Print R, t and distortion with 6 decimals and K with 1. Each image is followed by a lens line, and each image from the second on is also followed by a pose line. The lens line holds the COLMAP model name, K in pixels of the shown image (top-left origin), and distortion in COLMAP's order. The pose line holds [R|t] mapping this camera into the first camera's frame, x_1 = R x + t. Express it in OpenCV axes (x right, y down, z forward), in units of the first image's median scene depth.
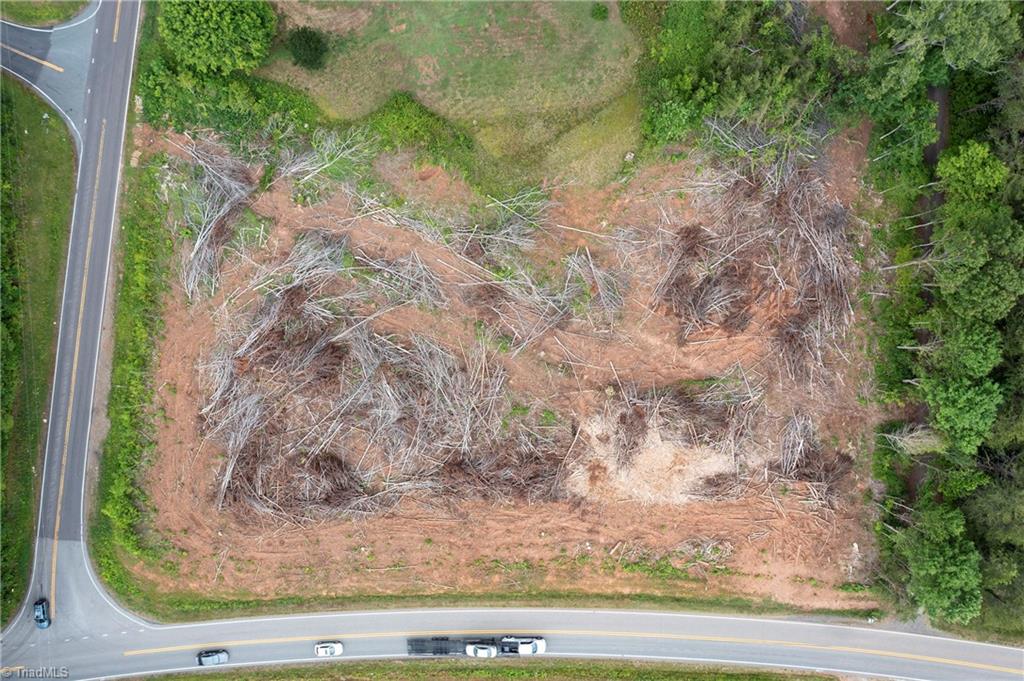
lens RADIAL K [[808.1, 0, 507.9], [0, 808.1, 340.0], [0, 0, 1]] dist [-0.008973, 0.002426]
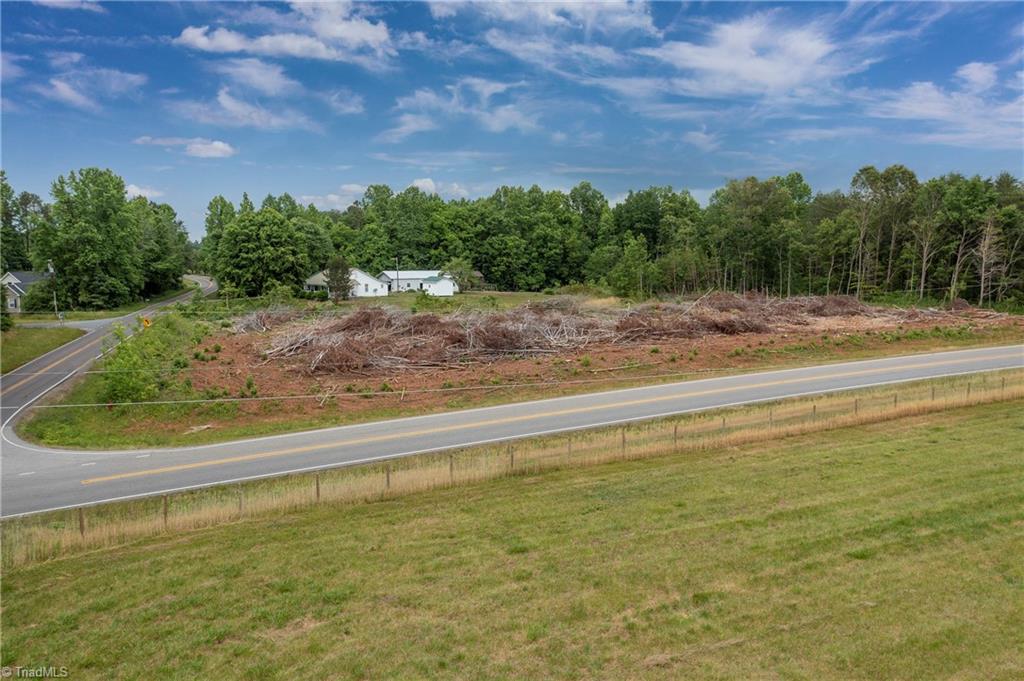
lens RADIAL K [[808.1, 0, 514.2], [0, 808.1, 340.4], [0, 0, 1]] dist [-0.008973, 0.002426]
pose [[0.922412, -0.021587, 0.385604, -0.452641], [0.385828, 0.095759, -0.917588, 0.801180], [-0.017117, 0.995170, 0.096658, 0.937105]]
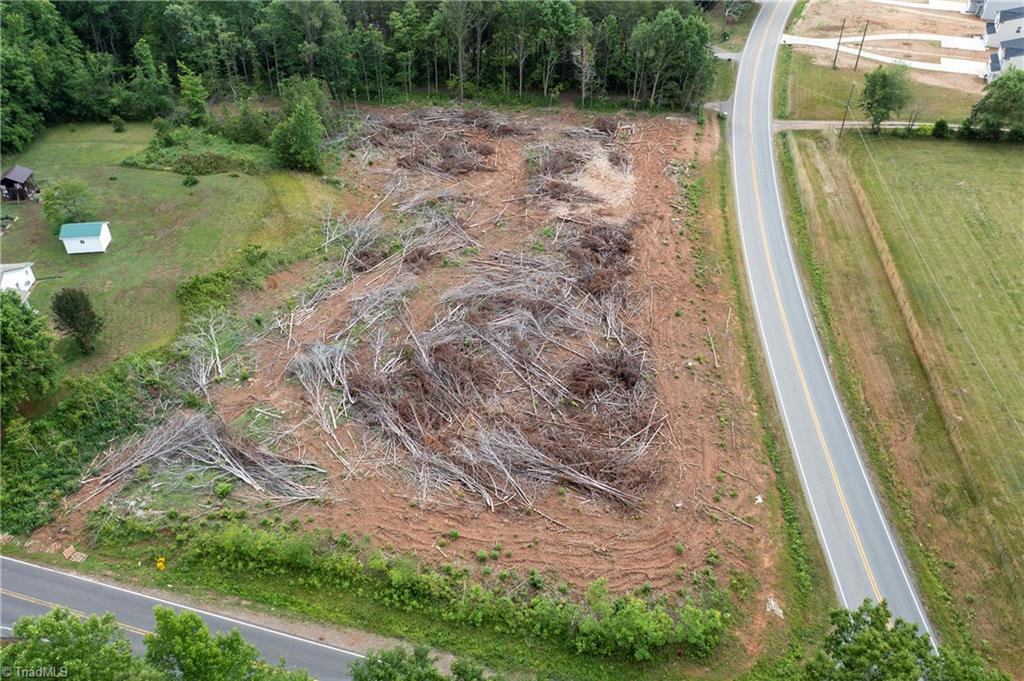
lens RADIAL K [[808.1, 0, 511.4], [0, 808.1, 336.4], [0, 0, 1]] dist [-0.008973, 0.002426]
pose [[0.130908, -0.584254, 0.800943, -0.838483], [0.991390, 0.074616, -0.107605, 0.168371], [0.003106, 0.808133, 0.588991, 0.509657]]
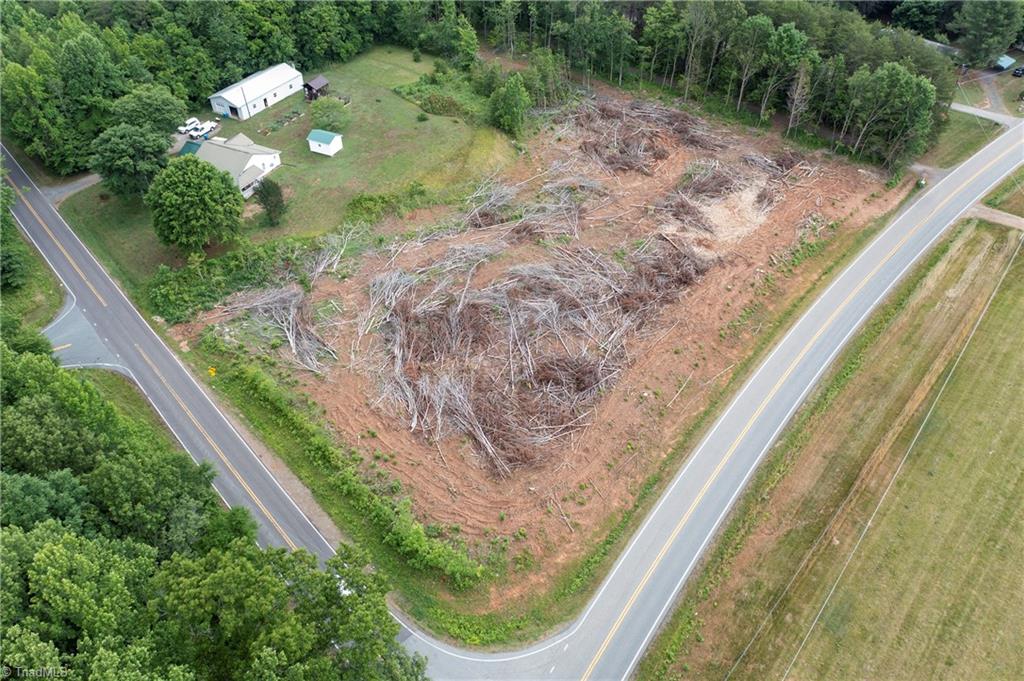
lens RADIAL K [[808.1, 0, 512.3], [0, 808.1, 335.2], [0, 0, 1]] dist [-0.008973, 0.002426]
pose [[0.654781, -0.497939, 0.568612, -0.772335], [0.755800, 0.425972, -0.497308, 0.576510], [0.005416, 0.755384, 0.655260, 0.353171]]
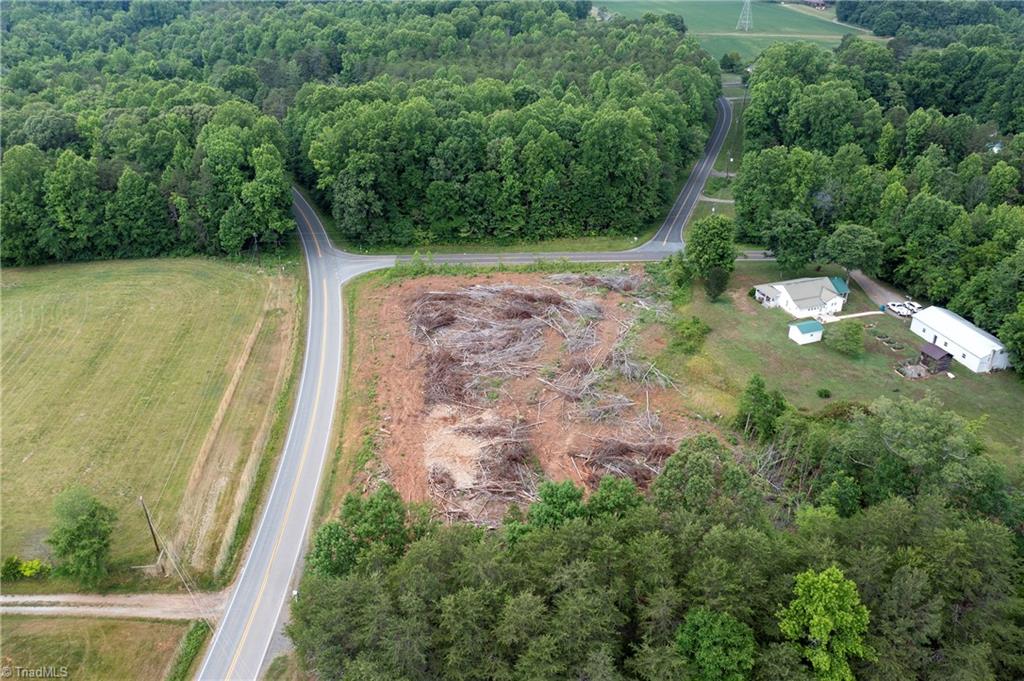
lens RADIAL K [[808.1, 0, 510.4], [0, 808.1, 336.9], [0, 0, 1]] dist [-0.008973, 0.002426]
pose [[0.103893, 0.480853, -0.870624, 1.084638], [-0.994588, 0.049485, -0.091355, 0.177844], [-0.000846, 0.875403, 0.483392, 0.323616]]
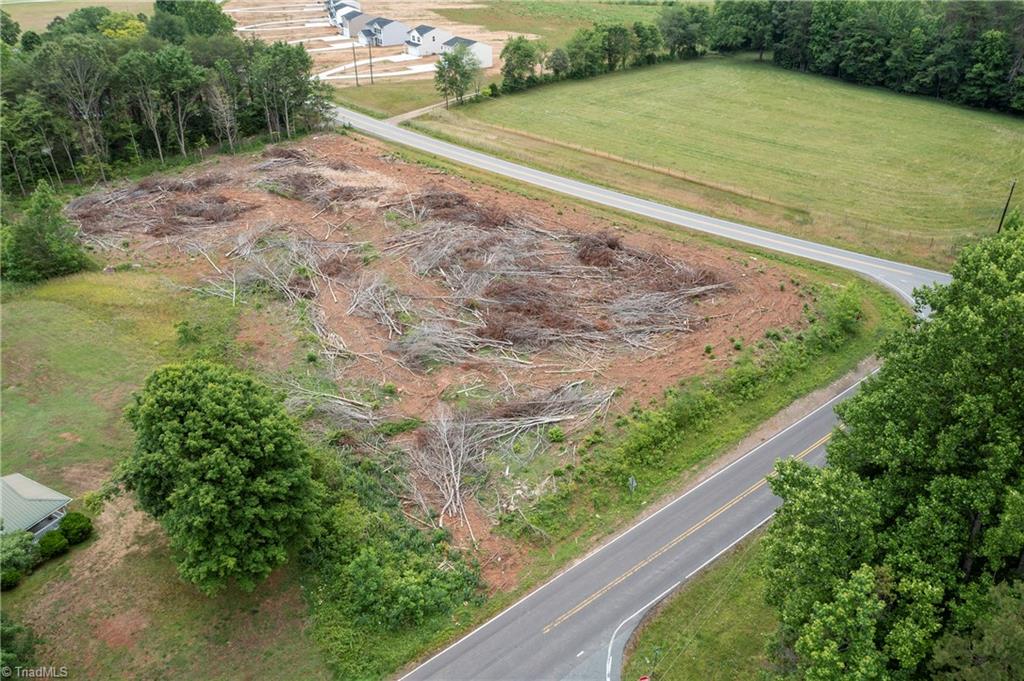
lens RADIAL K [[808.1, 0, 510.2], [0, 808.1, 340.9], [0, 0, 1]] dist [-0.008973, 0.002426]
pose [[-0.745784, -0.297525, 0.596058, -0.724634], [0.665660, -0.368448, 0.648956, -0.533089], [0.026536, 0.880753, 0.472833, 0.655017]]
